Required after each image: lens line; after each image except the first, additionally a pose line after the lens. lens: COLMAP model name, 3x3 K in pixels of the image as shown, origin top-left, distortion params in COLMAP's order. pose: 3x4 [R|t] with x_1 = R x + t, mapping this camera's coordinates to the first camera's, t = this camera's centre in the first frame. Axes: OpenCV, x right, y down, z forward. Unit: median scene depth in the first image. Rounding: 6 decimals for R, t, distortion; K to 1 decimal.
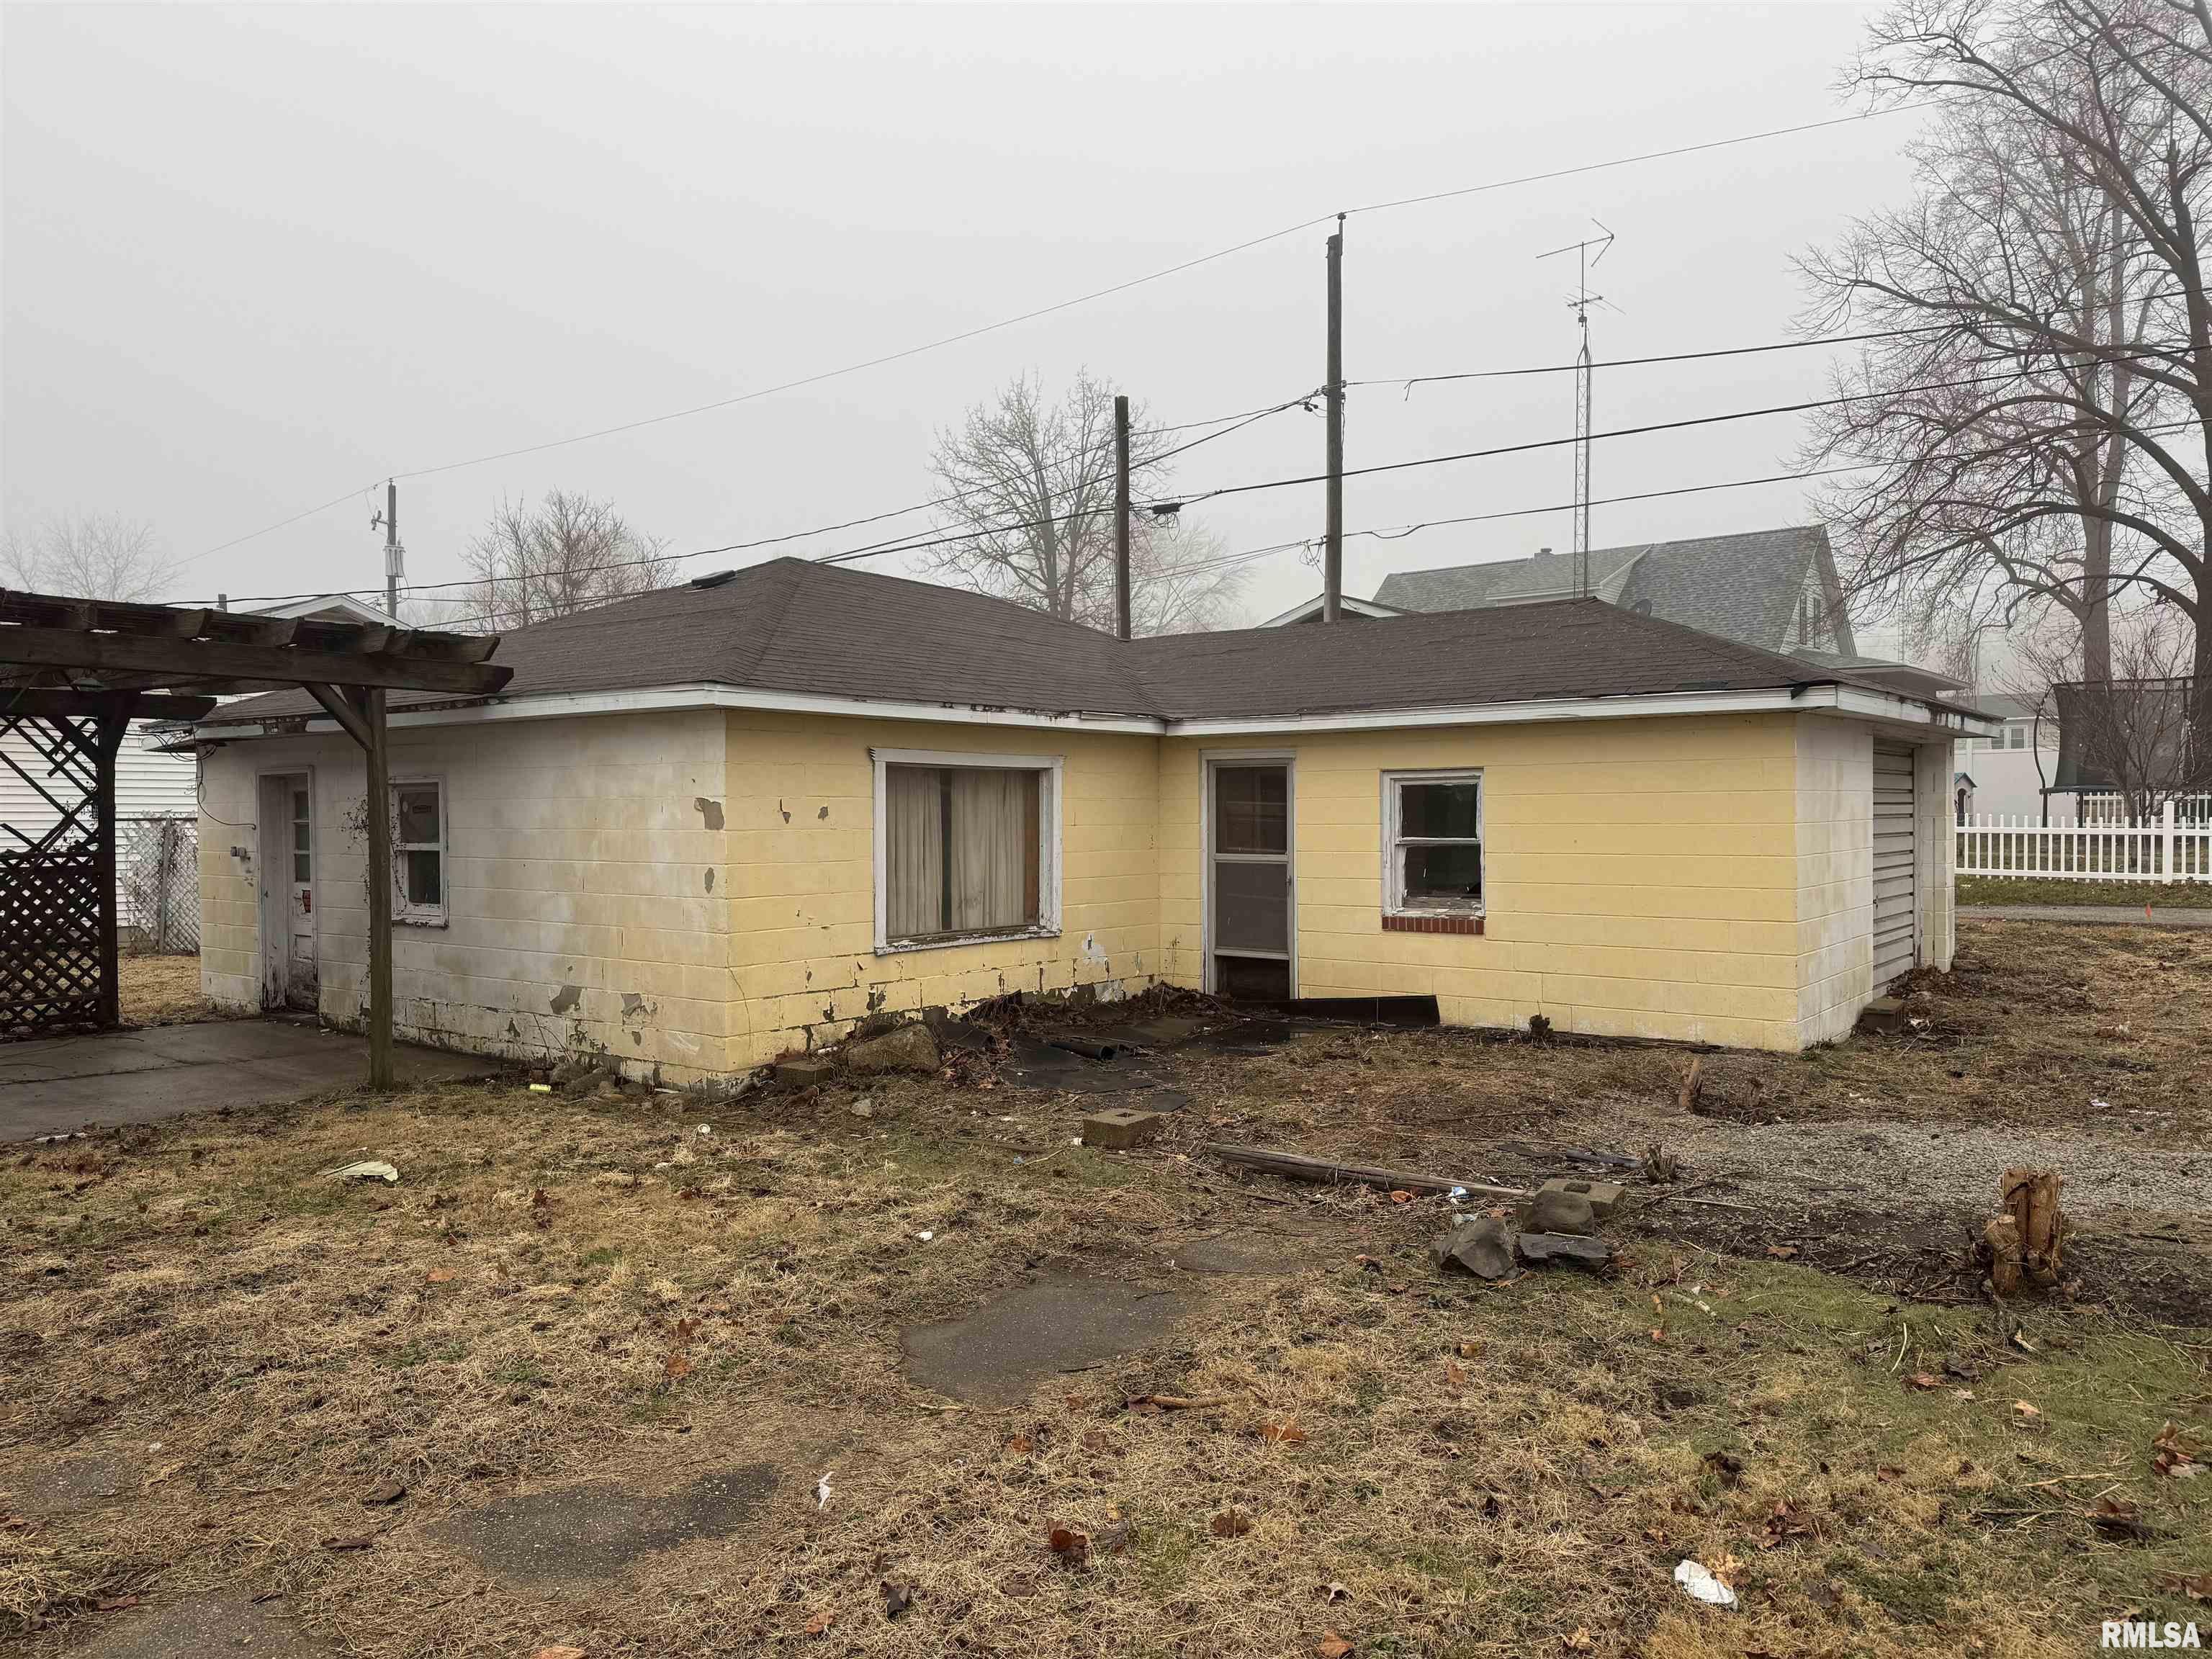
lens RADIAL K [[1567.2, 0, 1100.6], [0, 1567.2, 825.8], [0, 0, 1]] dist [0.054675, -0.019933]
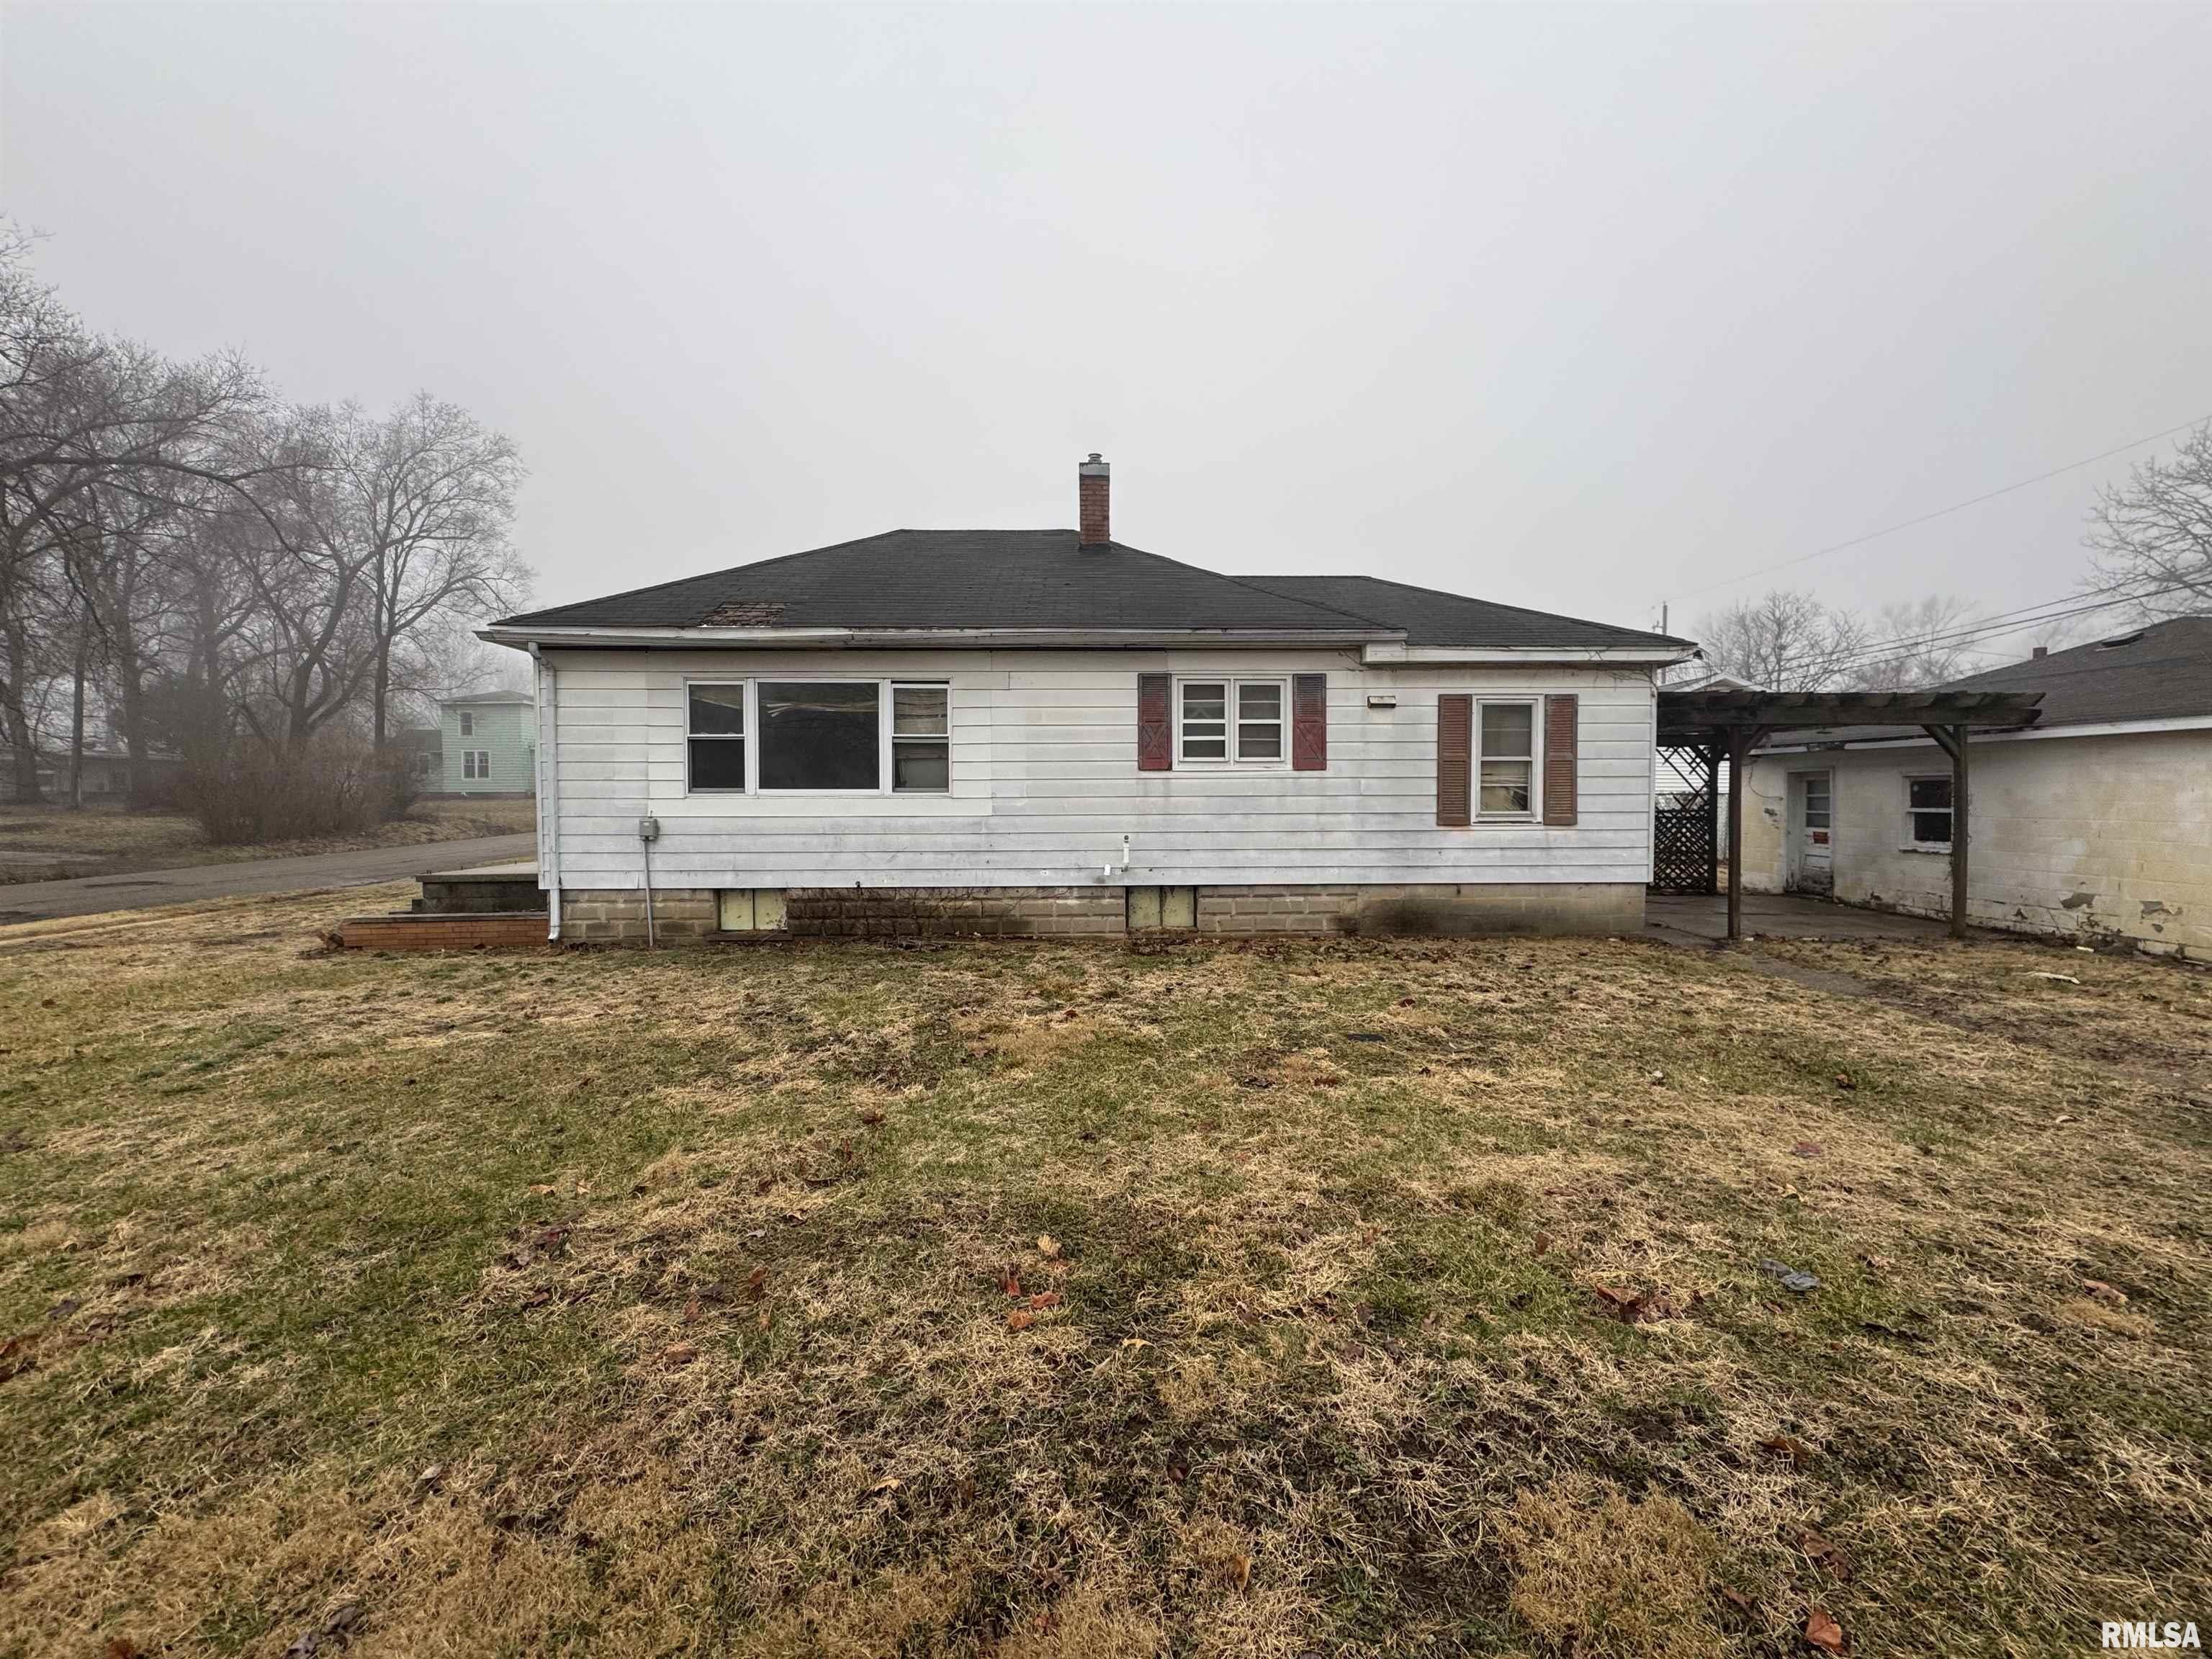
lens RADIAL K [[880.8, 0, 1110.9], [0, 880.8, 815.2], [0, 0, 1]] dist [-0.008774, 0.000726]
pose [[0.616678, 0.022379, -0.786897, -0.217999], [-0.005649, 0.999696, 0.024003, 0.000410], [0.787195, -0.010357, 0.616617, -0.364347]]
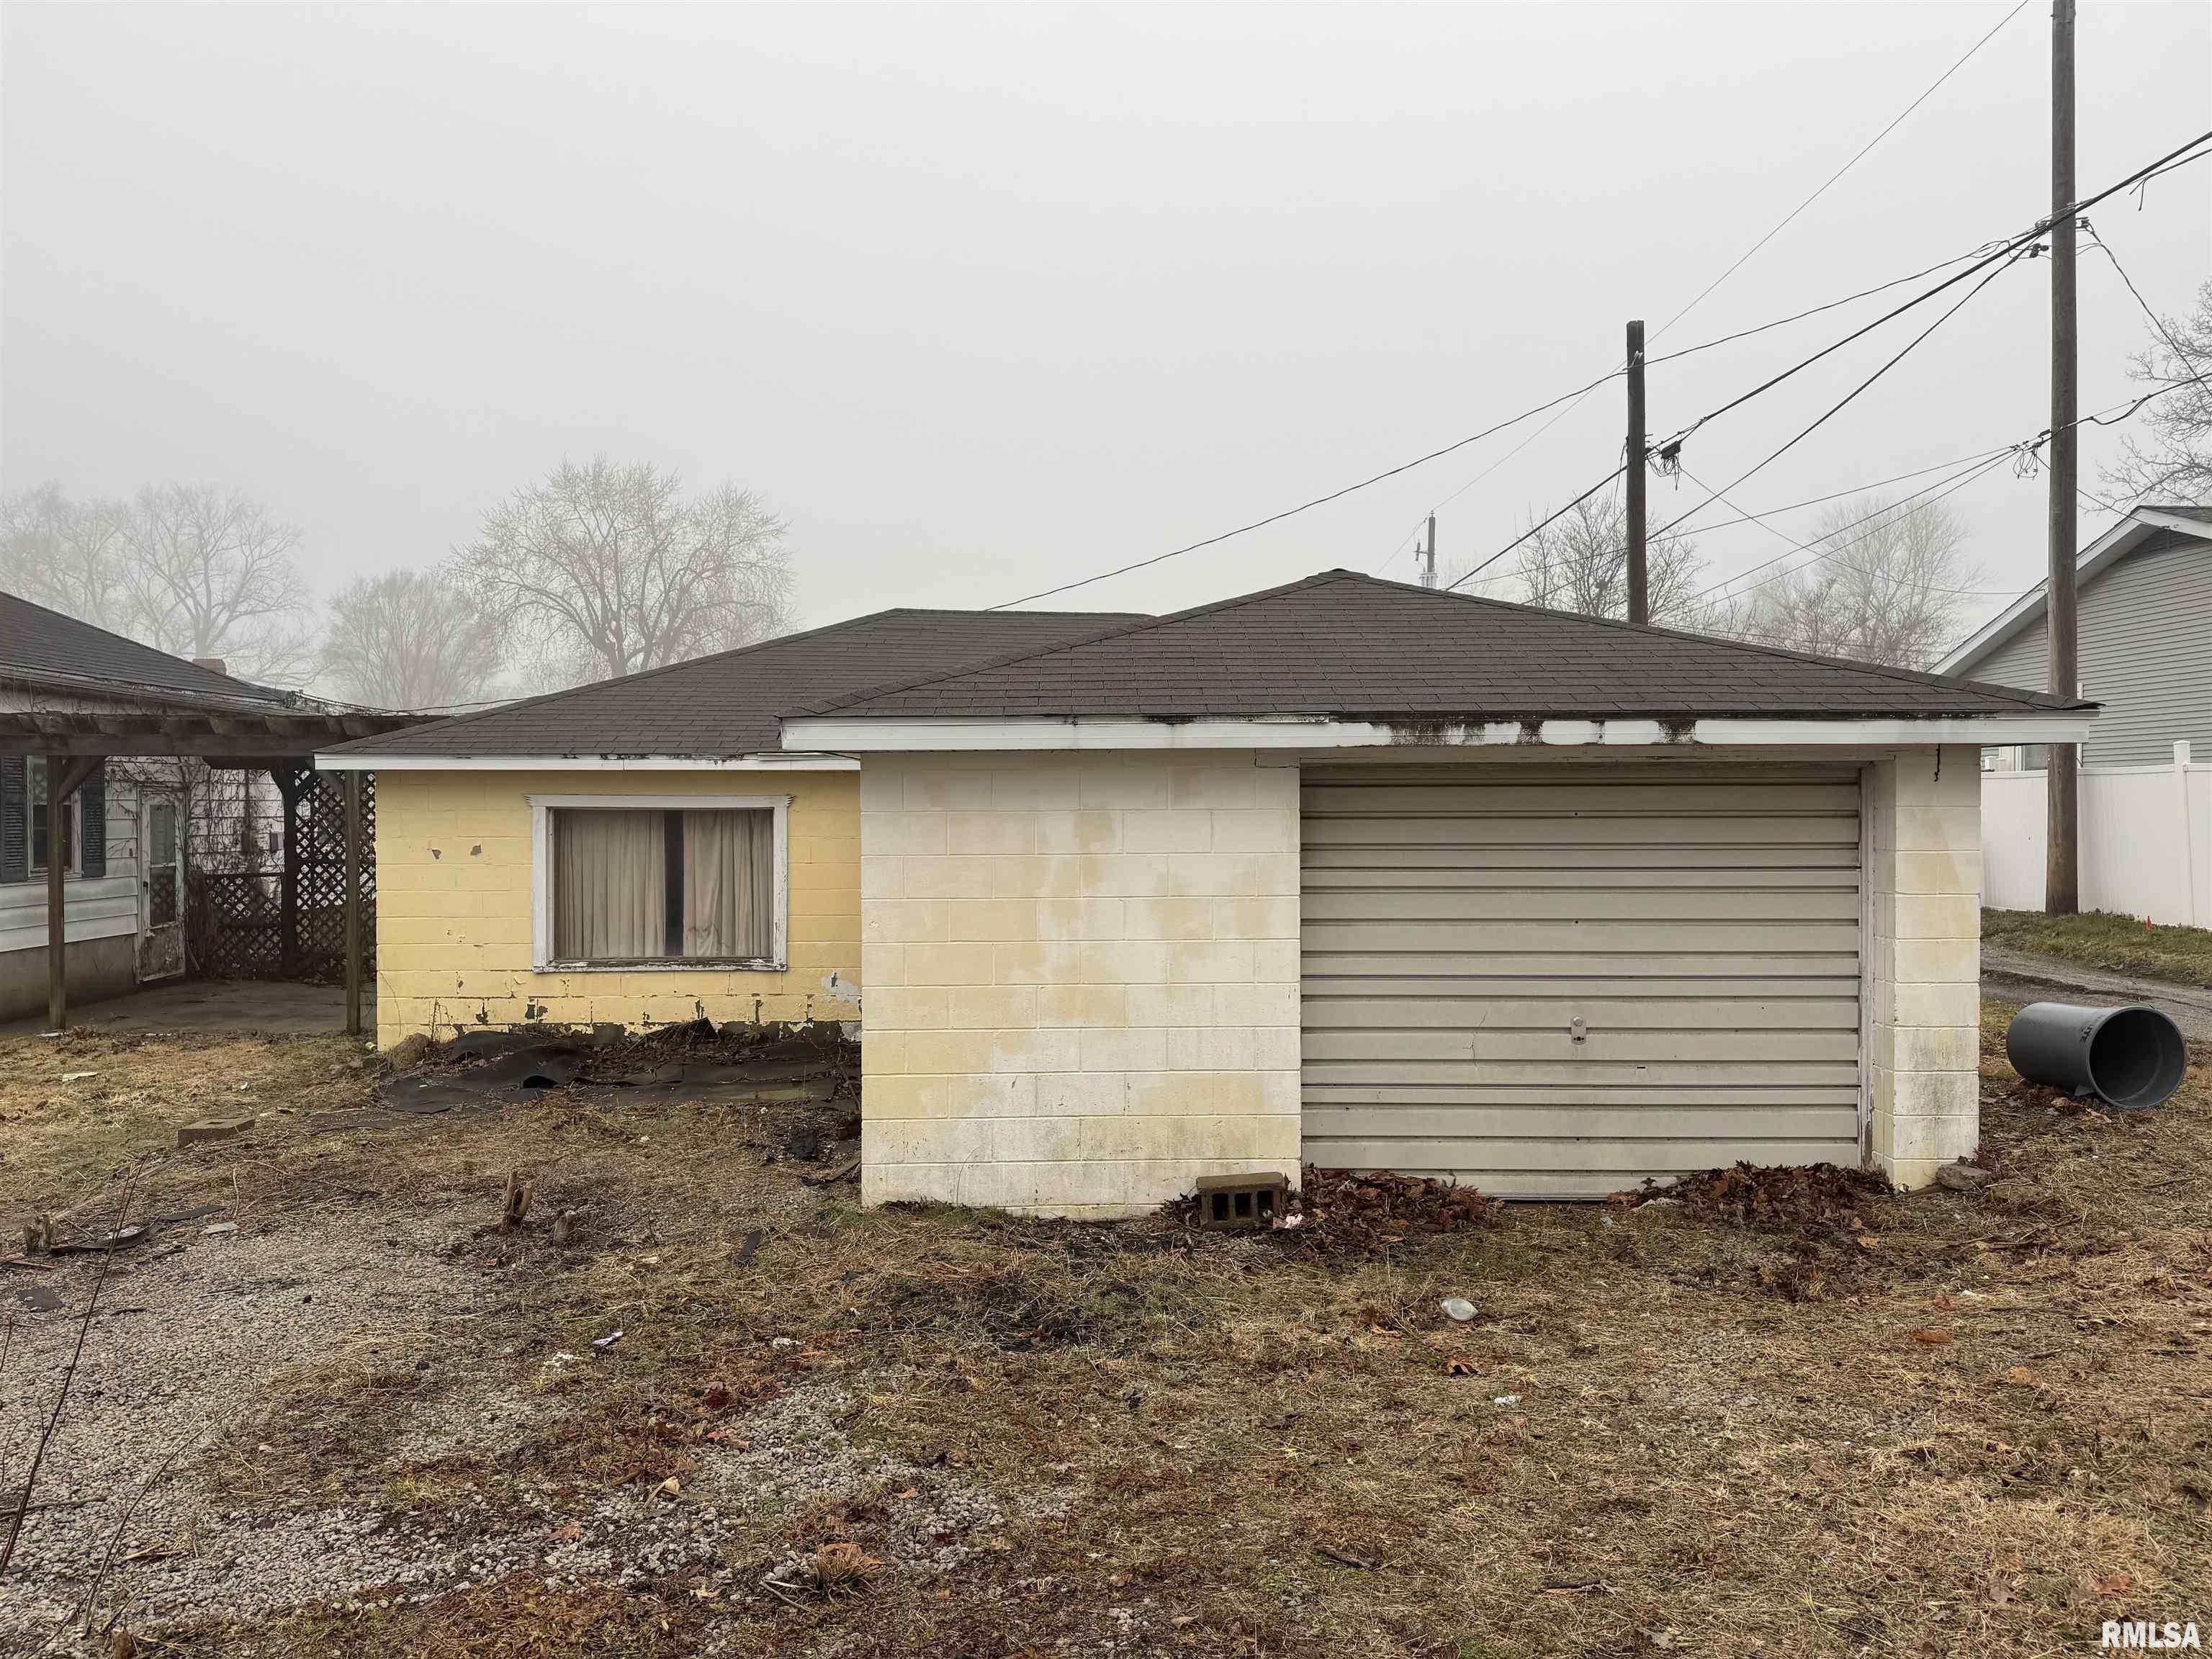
lens RADIAL K [[1567.2, 0, 1116.5], [0, 1567.2, 821.0], [0, 0, 1]] dist [0.054675, -0.019933]
pose [[0.627680, 0.011281, -0.778390, 0.921450], [-0.009663, 0.999931, 0.006700, -0.037288], [0.778412, 0.003316, 0.627745, 0.532010]]
